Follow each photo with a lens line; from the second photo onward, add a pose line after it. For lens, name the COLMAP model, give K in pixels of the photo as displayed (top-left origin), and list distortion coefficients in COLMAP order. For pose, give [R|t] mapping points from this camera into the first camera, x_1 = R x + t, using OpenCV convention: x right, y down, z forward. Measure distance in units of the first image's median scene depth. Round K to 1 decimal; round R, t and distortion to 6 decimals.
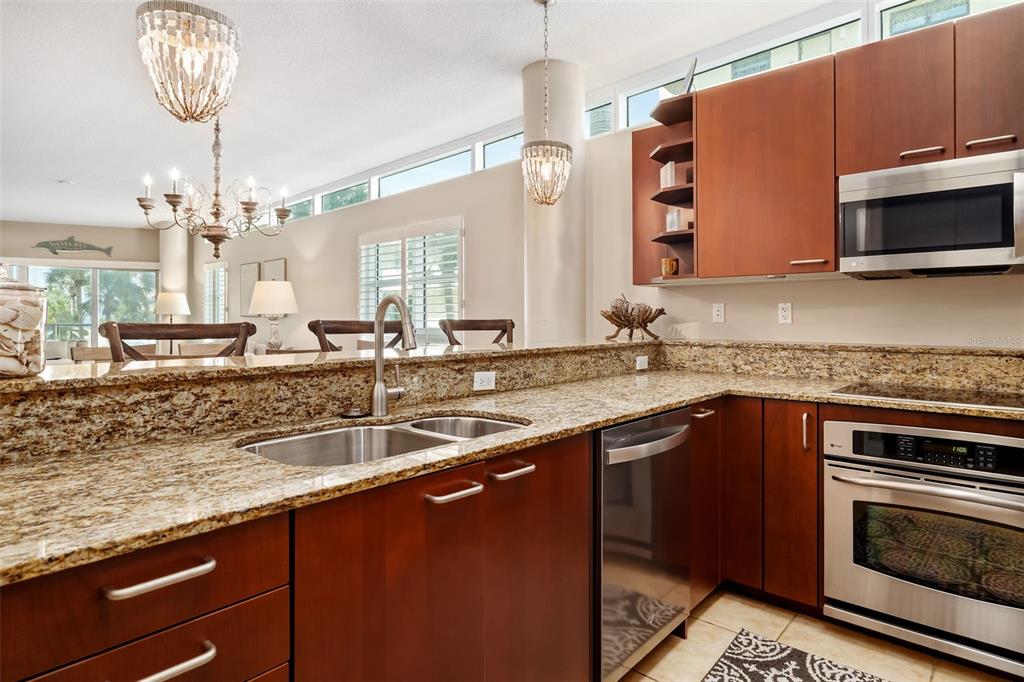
lens RADIAL K [[588.5, 0, 519.3], [0, 588.5, 316.3], [0, 0, 1]] dist [0.004925, 0.001139]
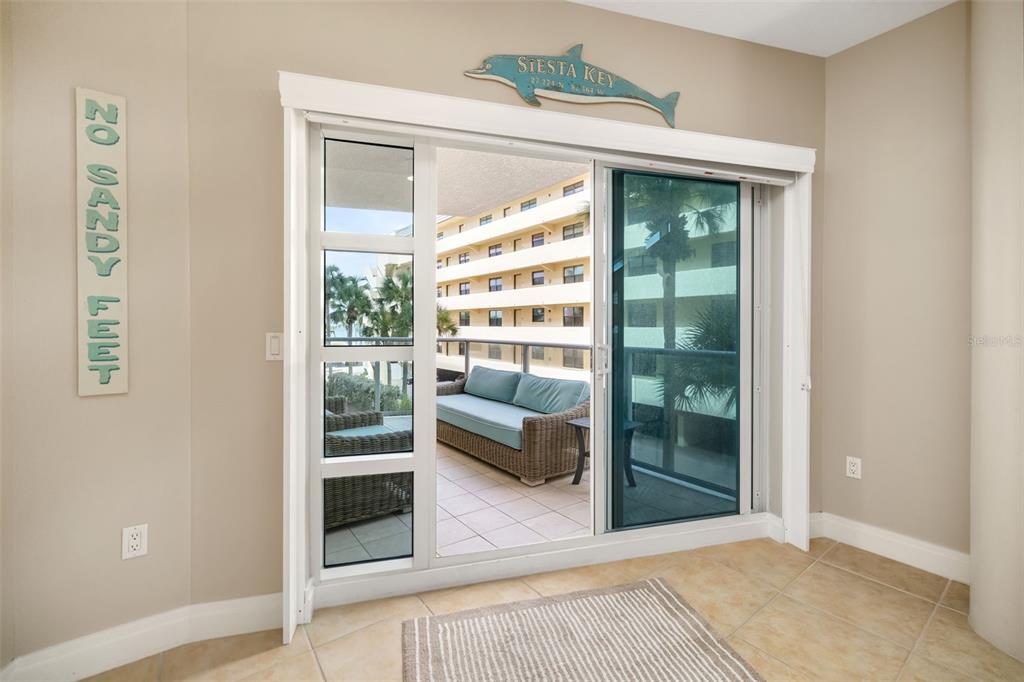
lens RADIAL K [[435.5, 0, 513.1], [0, 435.5, 323.7], [0, 0, 1]] dist [0.000225, 0.000260]
pose [[0.979996, 0.004346, -0.198971, -0.758762], [-0.005169, 0.999980, -0.003617, -0.000956], [0.198952, 0.004573, 0.979999, 0.803565]]
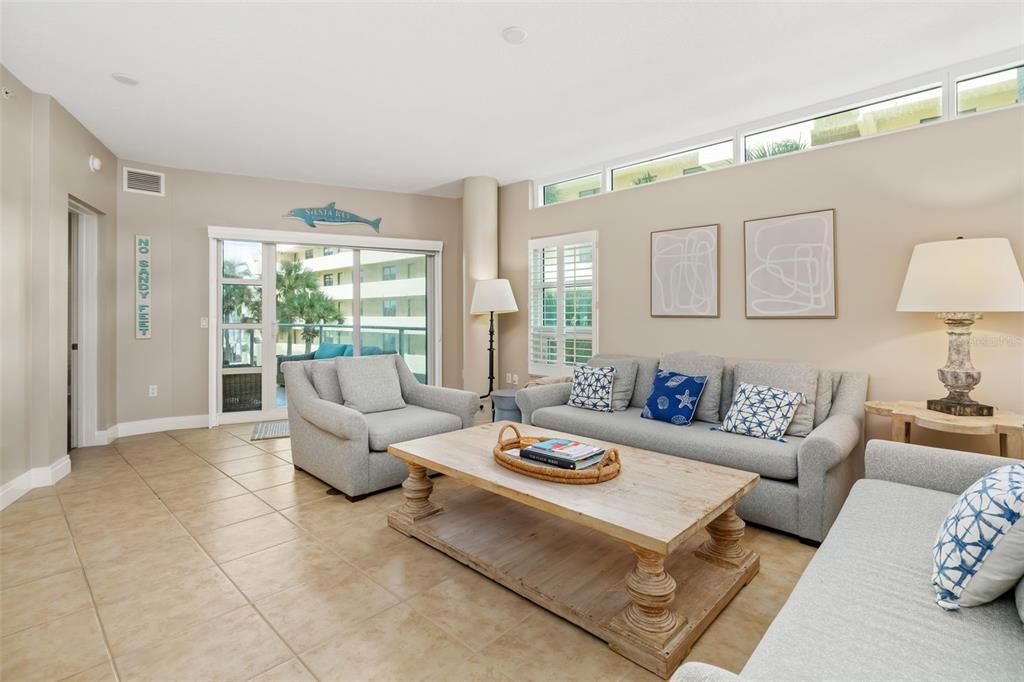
lens RADIAL K [[486.9, 0, 514.5], [0, 486.9, 313.4], [0, 0, 1]] dist [-0.003250, -0.000104]
pose [[0.999756, 0.001960, -0.022020, -0.536281], [-0.002053, 0.999989, -0.004195, -0.000469], [0.022011, 0.004239, 0.999749, 0.430595]]
